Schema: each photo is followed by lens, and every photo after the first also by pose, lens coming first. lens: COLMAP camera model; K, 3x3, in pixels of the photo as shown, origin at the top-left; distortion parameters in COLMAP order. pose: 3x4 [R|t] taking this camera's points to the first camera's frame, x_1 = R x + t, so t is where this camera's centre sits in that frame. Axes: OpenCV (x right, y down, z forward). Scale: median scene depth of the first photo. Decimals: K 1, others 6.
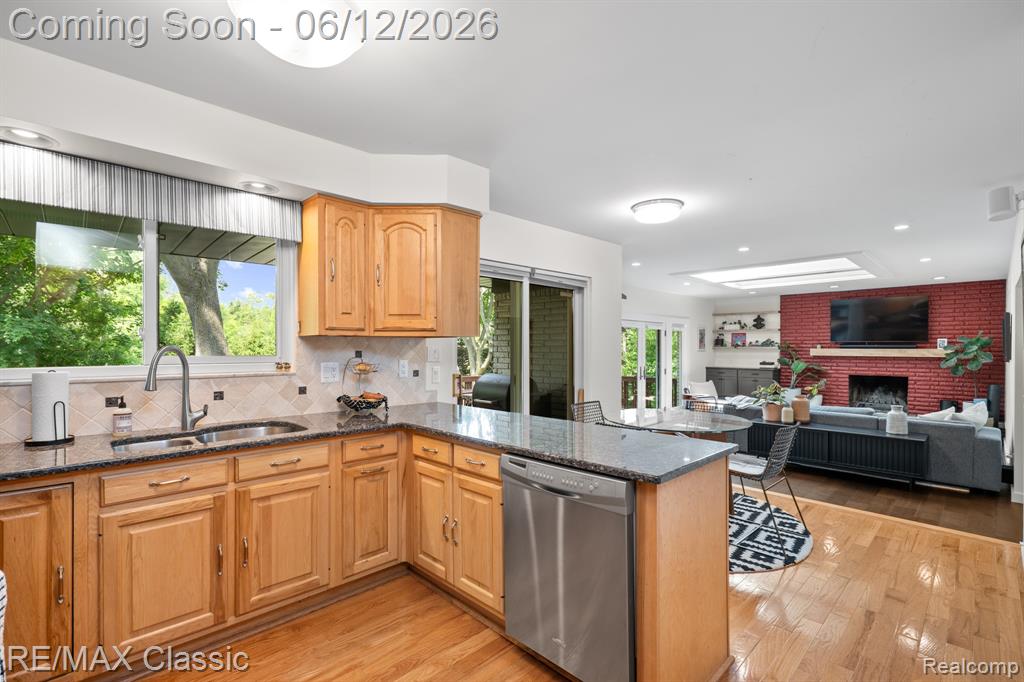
lens RADIAL K [[472.4, 0, 482.0], [0, 472.4, 353.3], [0, 0, 1]] dist [0.003956, -0.001634]
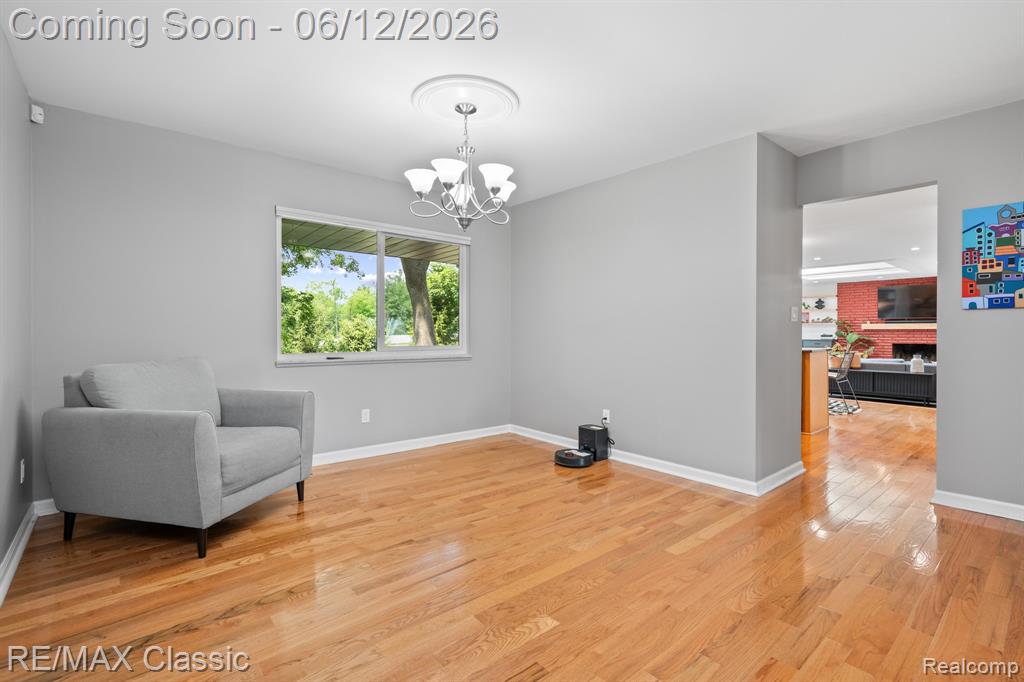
lens RADIAL K [[472.4, 0, 488.8], [0, 472.4, 334.1], [0, 0, 1]] dist [0.003956, -0.001634]
pose [[0.997971, -0.002287, -0.063634, -0.263226], [0.001835, 0.999973, -0.007163, 0.026821], [0.063648, 0.007032, 0.997948, -0.388595]]
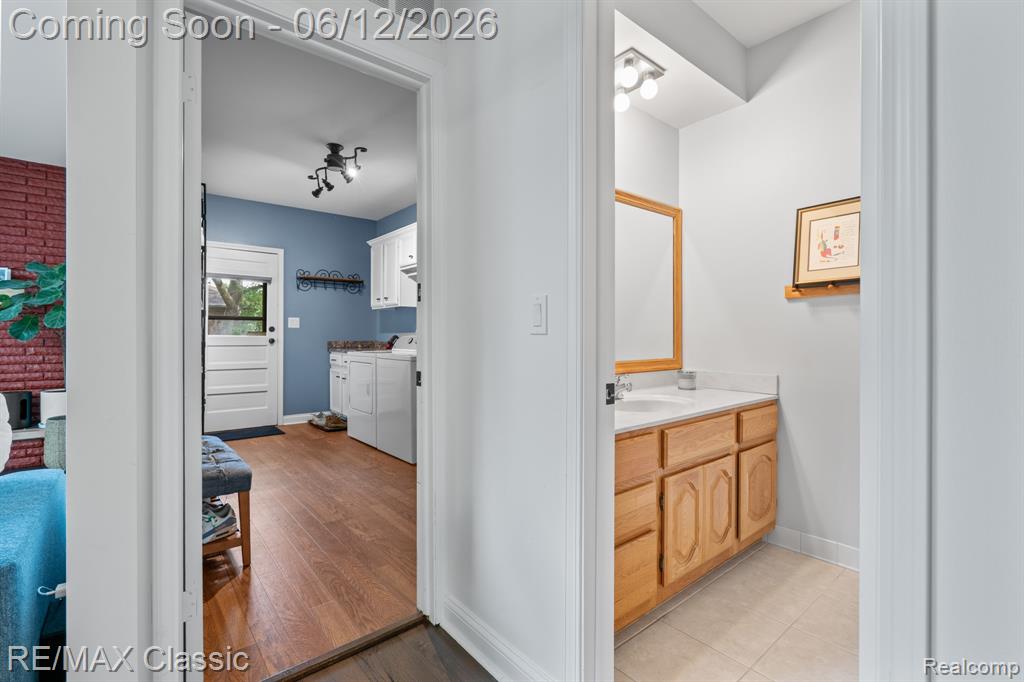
lens RADIAL K [[472.4, 0, 518.0], [0, 472.4, 334.9], [0, 0, 1]] dist [0.003956, -0.001634]
pose [[0.068759, 0.004689, 0.997622, 0.469522], [0.008370, 0.999951, -0.005277, 0.041485], [-0.997598, 0.008712, 0.068716, 0.389487]]
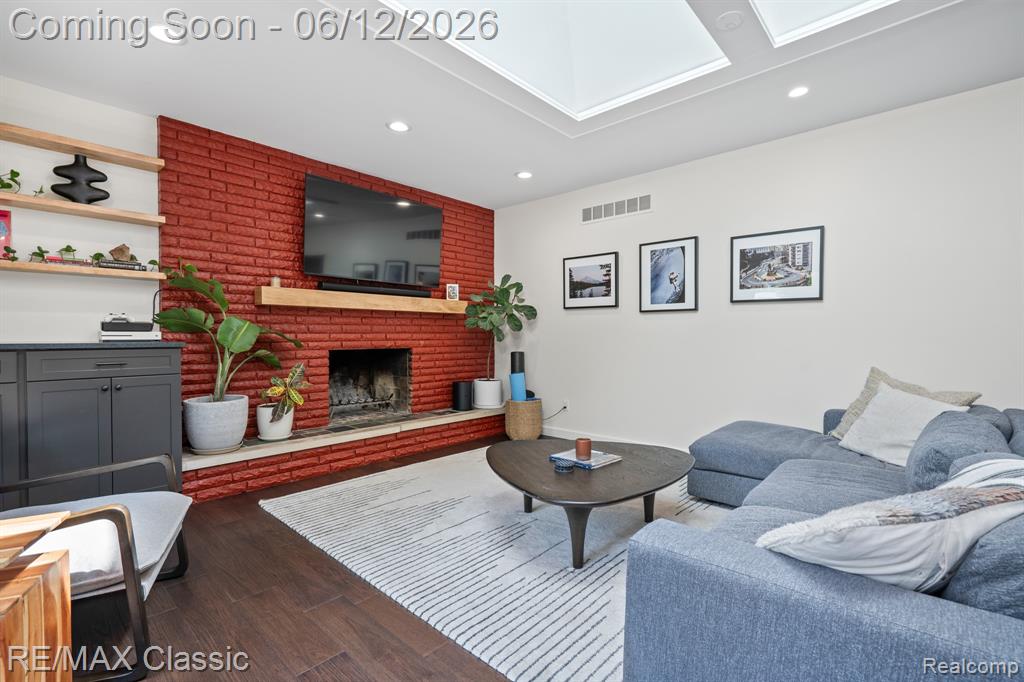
lens RADIAL K [[472.4, 0, 556.7], [0, 472.4, 343.7], [0, 0, 1]] dist [0.003956, -0.001634]
pose [[-0.108142, -0.022077, 0.993890, 0.303774], [0.011693, 0.999656, 0.023477, 0.031369], [-0.994067, 0.014160, -0.107846, 0.839447]]
